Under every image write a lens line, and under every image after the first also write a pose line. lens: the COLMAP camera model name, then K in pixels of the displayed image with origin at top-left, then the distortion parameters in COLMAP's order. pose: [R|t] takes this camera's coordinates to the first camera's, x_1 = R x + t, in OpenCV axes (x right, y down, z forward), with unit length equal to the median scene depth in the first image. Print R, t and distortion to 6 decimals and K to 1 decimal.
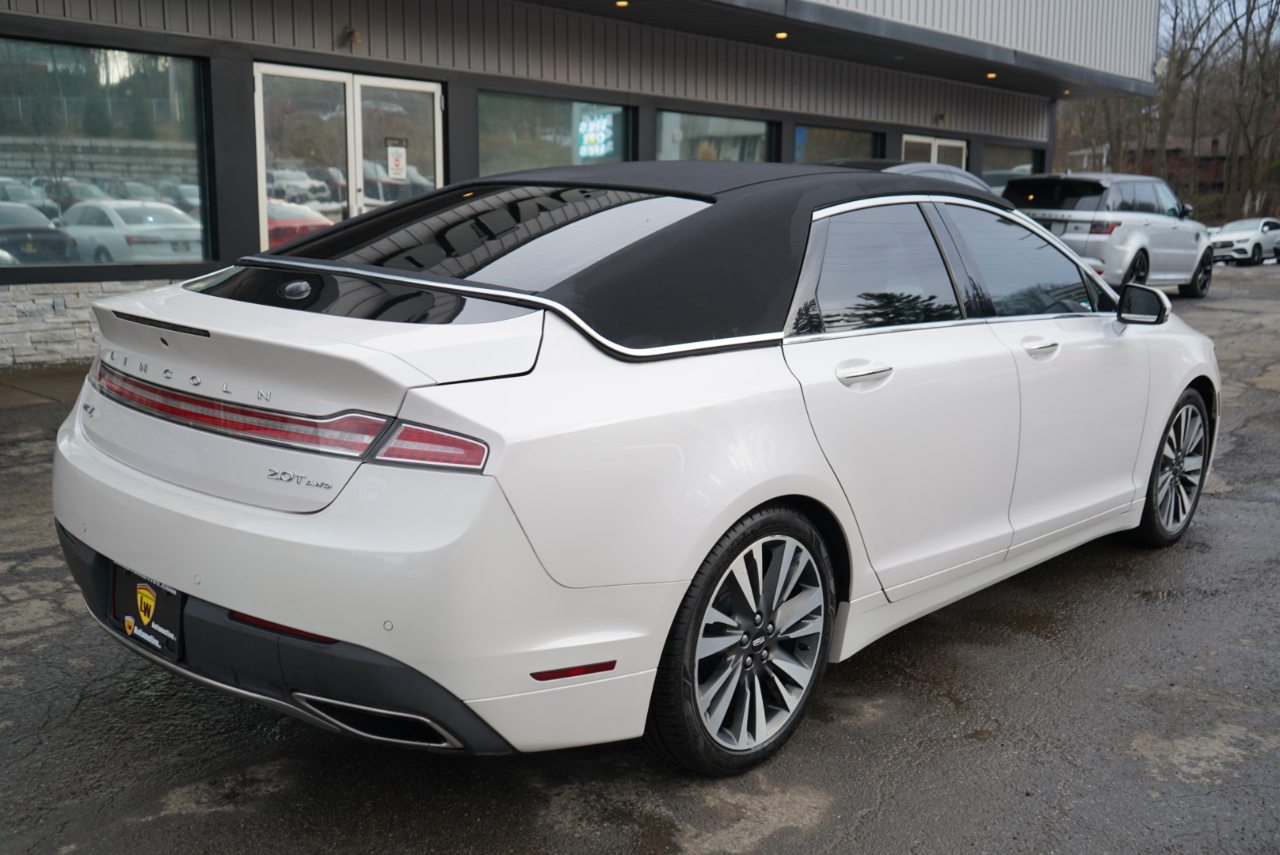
lens RADIAL K [[1286.8, 0, 645.0], [0, 1286.8, 423.6], [0, 0, 1]] dist [0.009697, 0.010910]
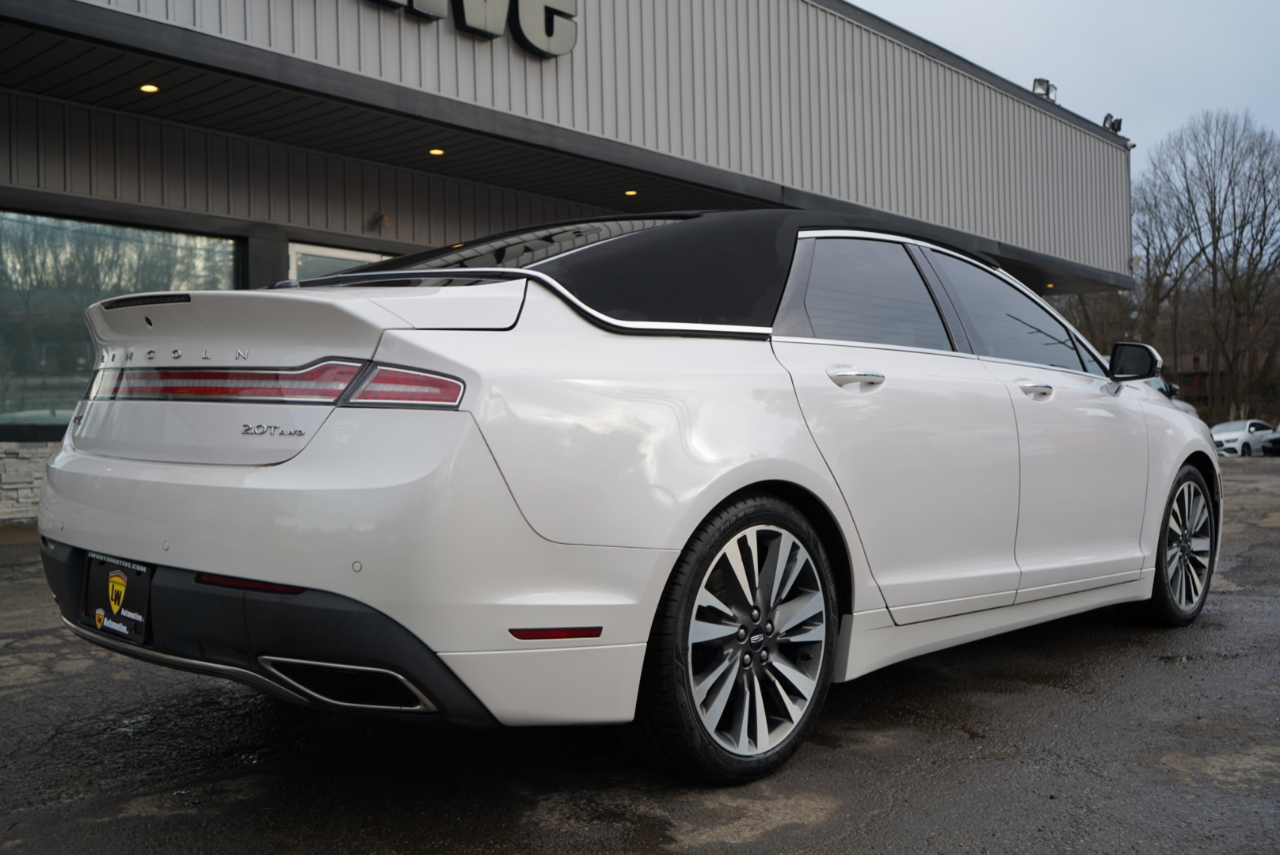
lens RADIAL K [[1222.0, 0, 645.6], [0, 1222.0, 425.4], [0, 0, 1]] dist [0.004111, 0.013114]
pose [[0.999653, -0.020882, -0.016058, 0.022479], [0.017686, 0.983810, -0.178342, 0.164696], [0.019522, 0.177996, 0.983837, 0.074403]]
